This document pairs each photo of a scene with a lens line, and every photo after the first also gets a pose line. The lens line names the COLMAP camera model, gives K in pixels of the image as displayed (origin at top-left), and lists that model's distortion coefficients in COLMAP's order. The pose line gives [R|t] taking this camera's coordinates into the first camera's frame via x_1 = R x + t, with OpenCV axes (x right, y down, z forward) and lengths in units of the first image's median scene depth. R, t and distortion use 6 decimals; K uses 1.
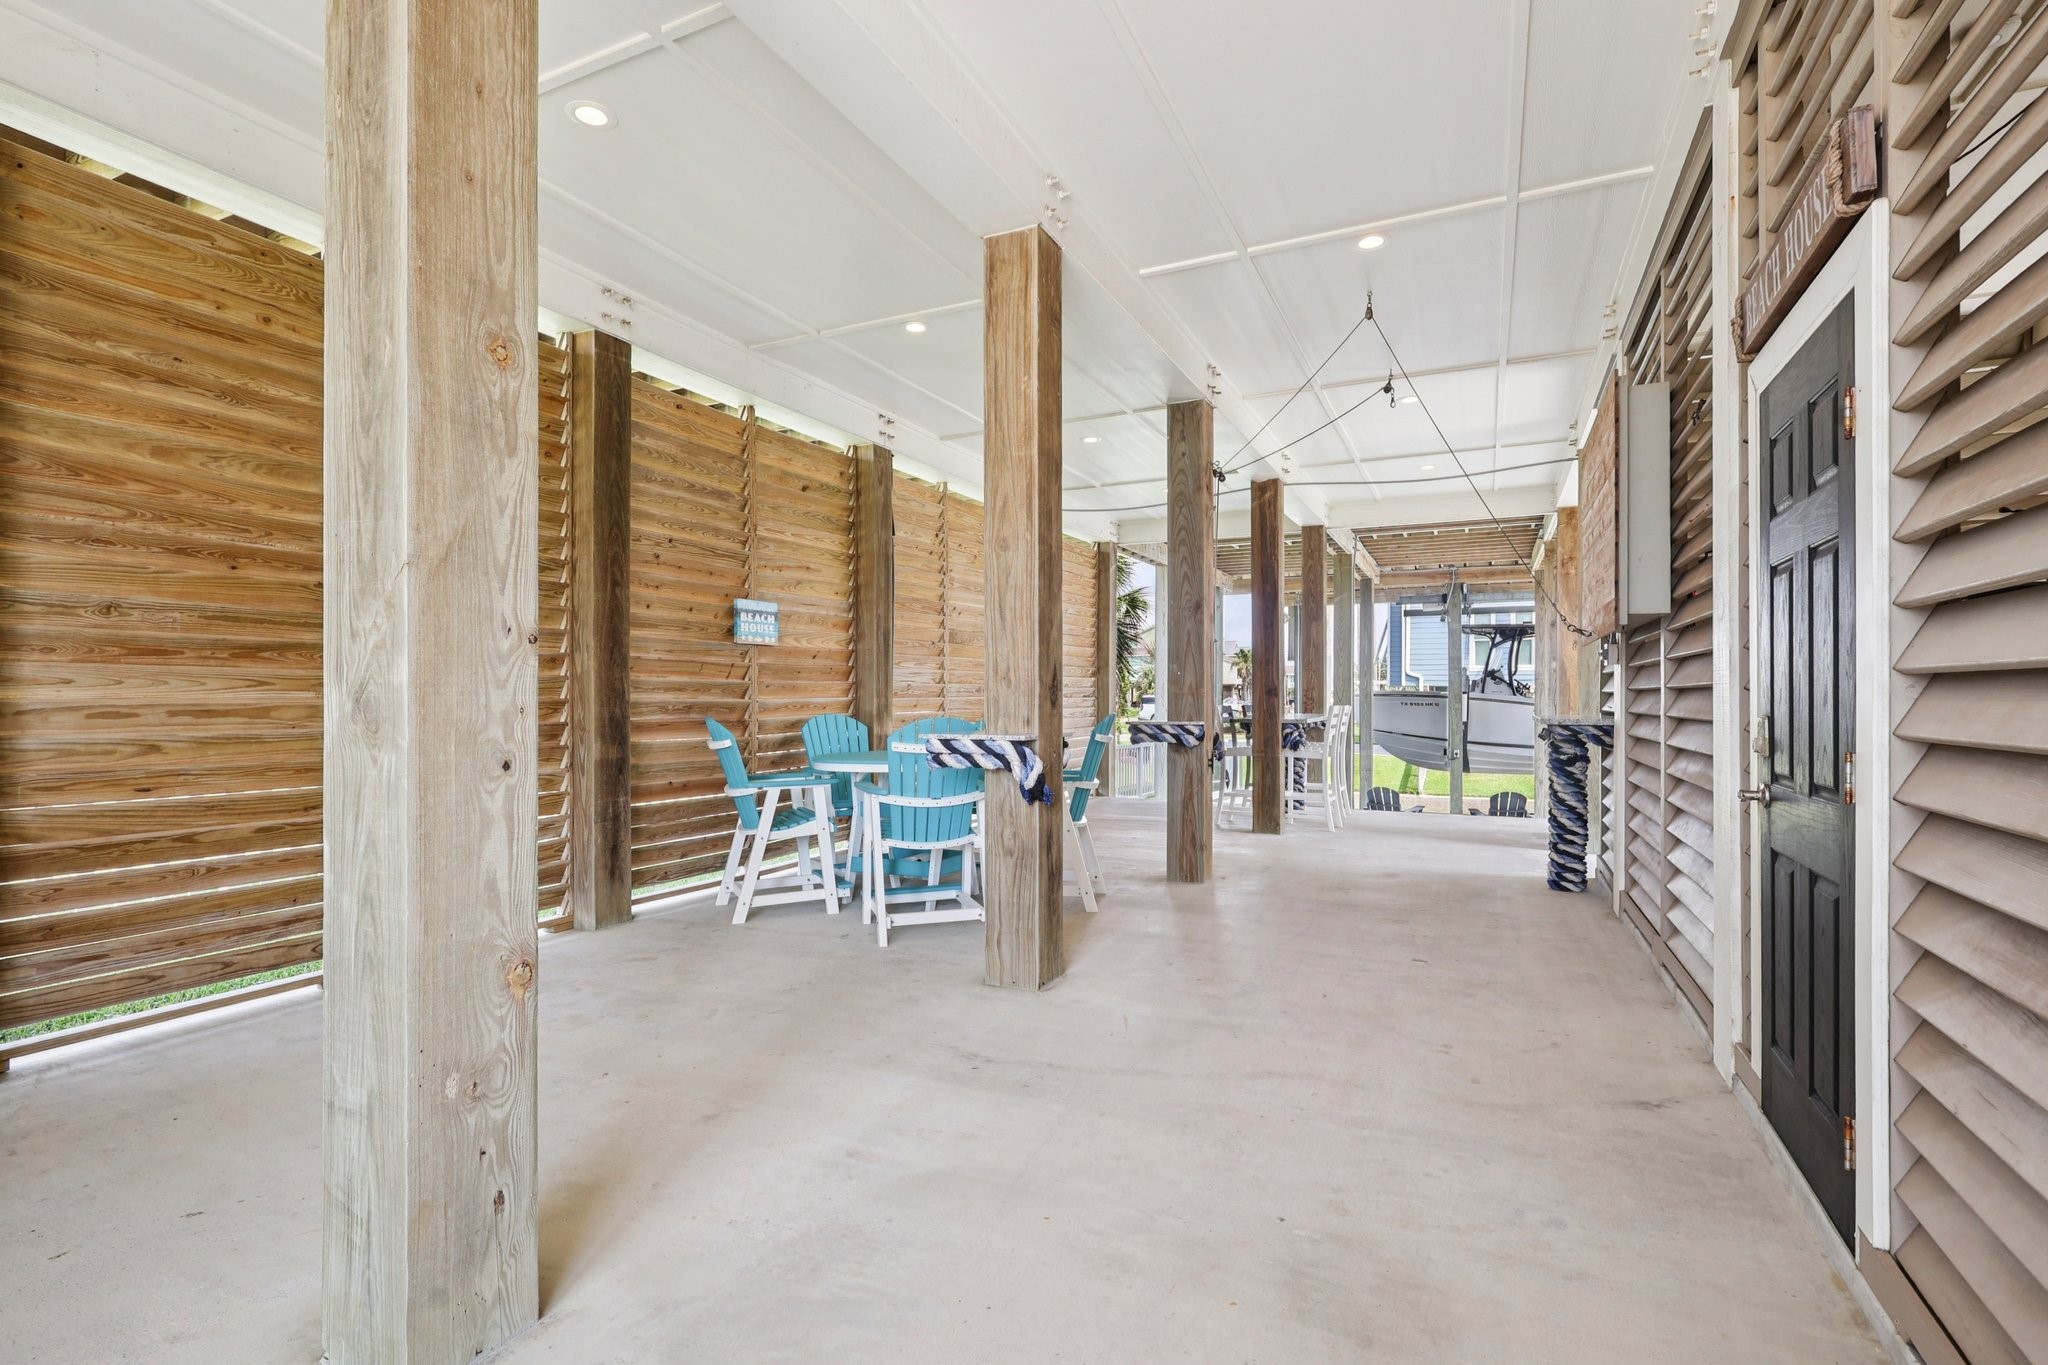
lens RADIAL K [[968.2, 0, 1024.0], [0, 968.2, 682.5], [0, 0, 1]] dist [0.000520, 0.000045]
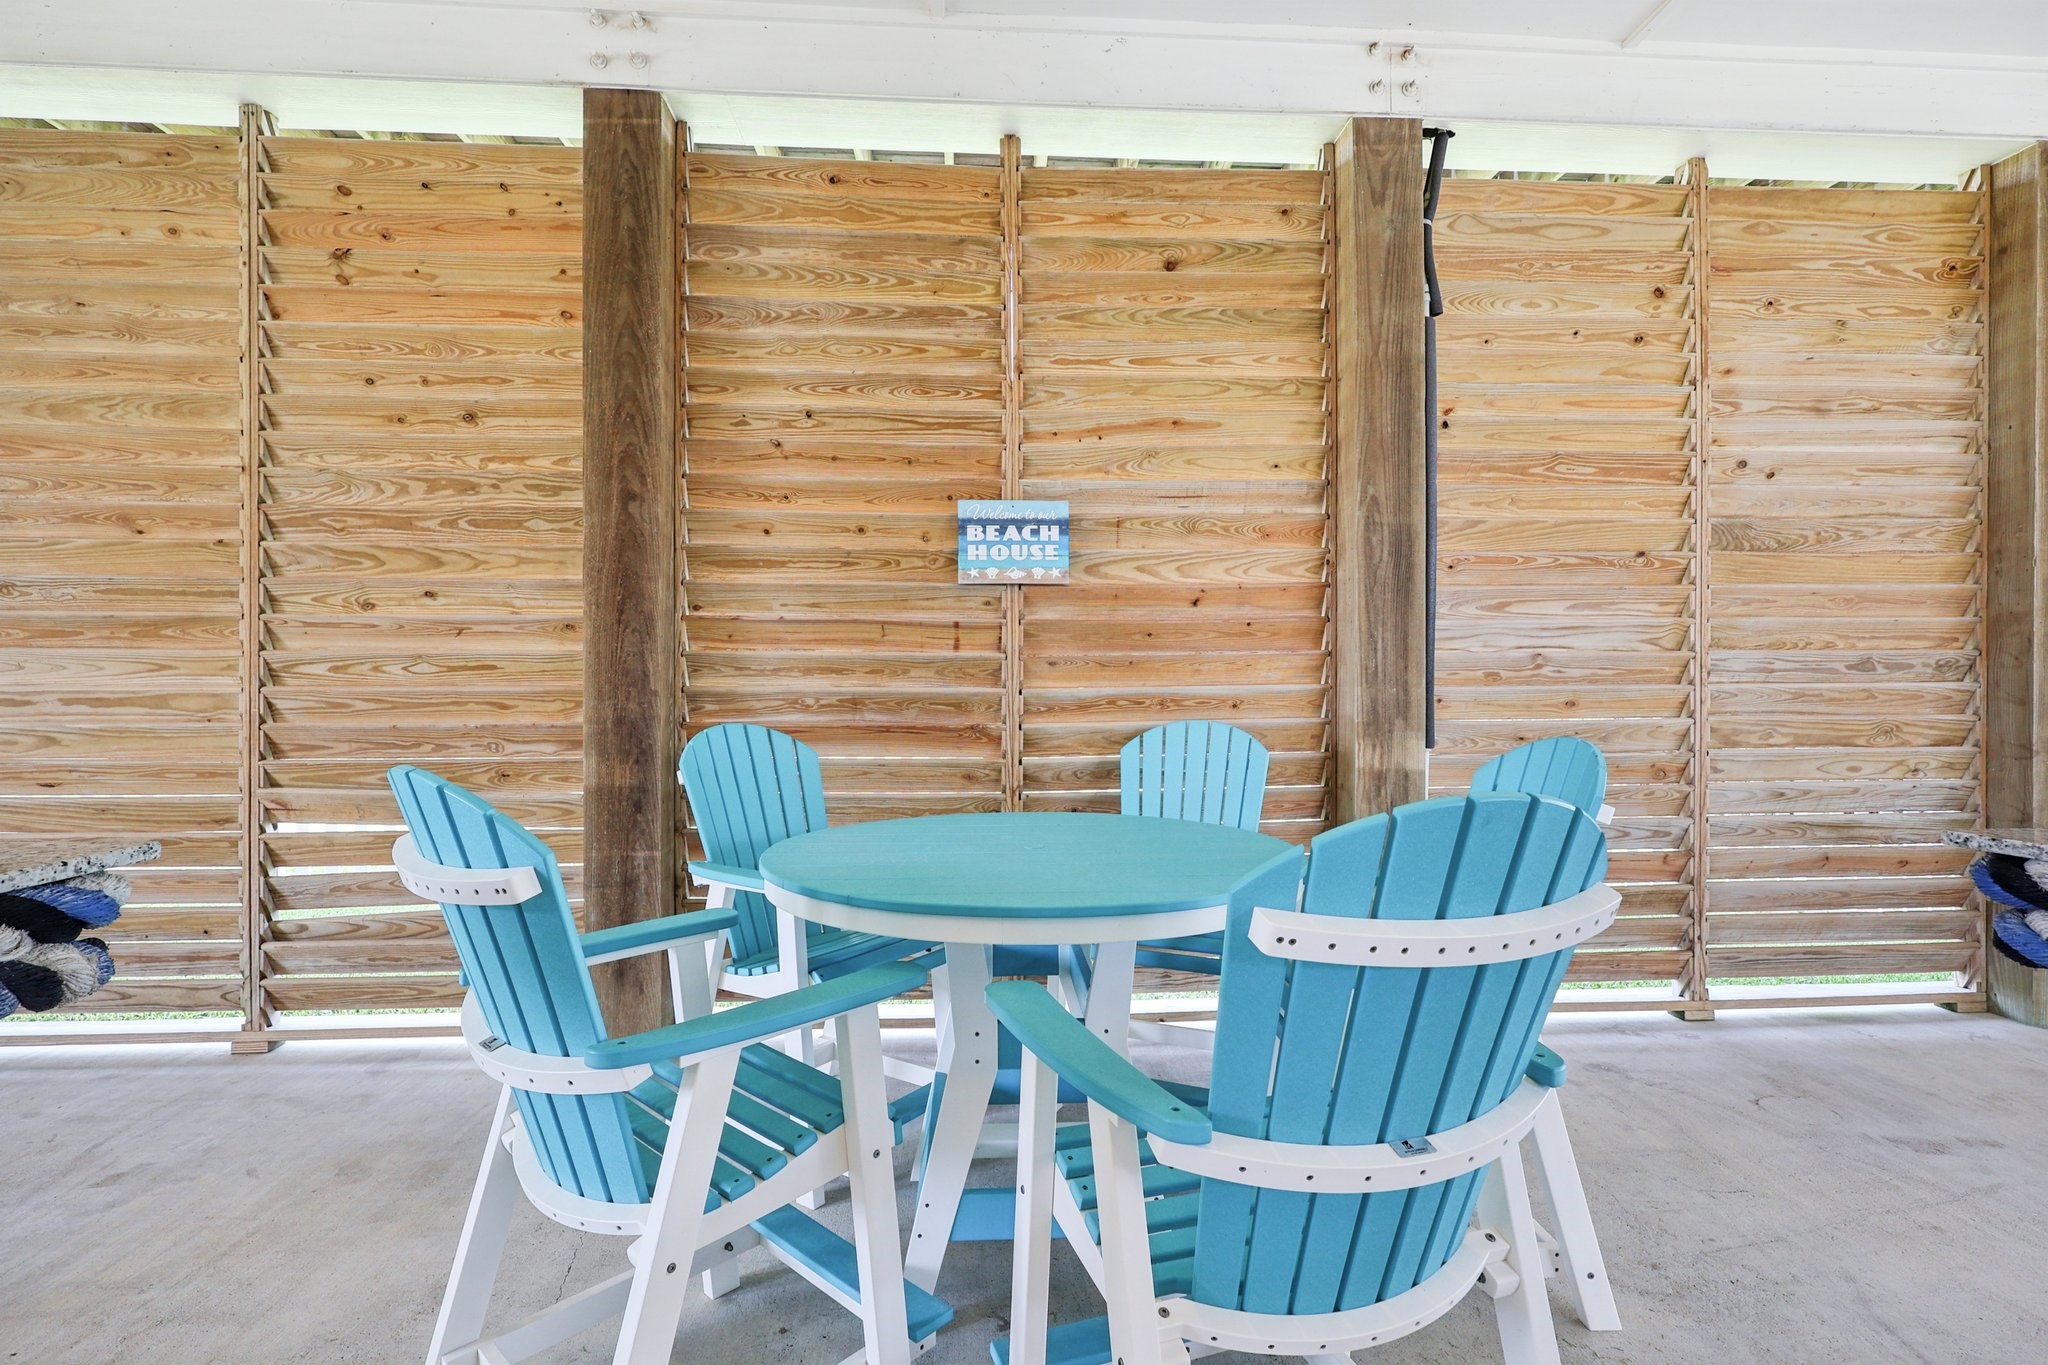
lens RADIAL K [[968.2, 0, 1024.0], [0, 968.2, 682.5], [0, 0, 1]] dist [0.000520, 0.000045]
pose [[0.488071, -0.002408, -0.872801, 0.206384], [0.012394, 0.999914, 0.004172, 0.013471], [0.872716, -0.012854, 0.488059, 0.836283]]
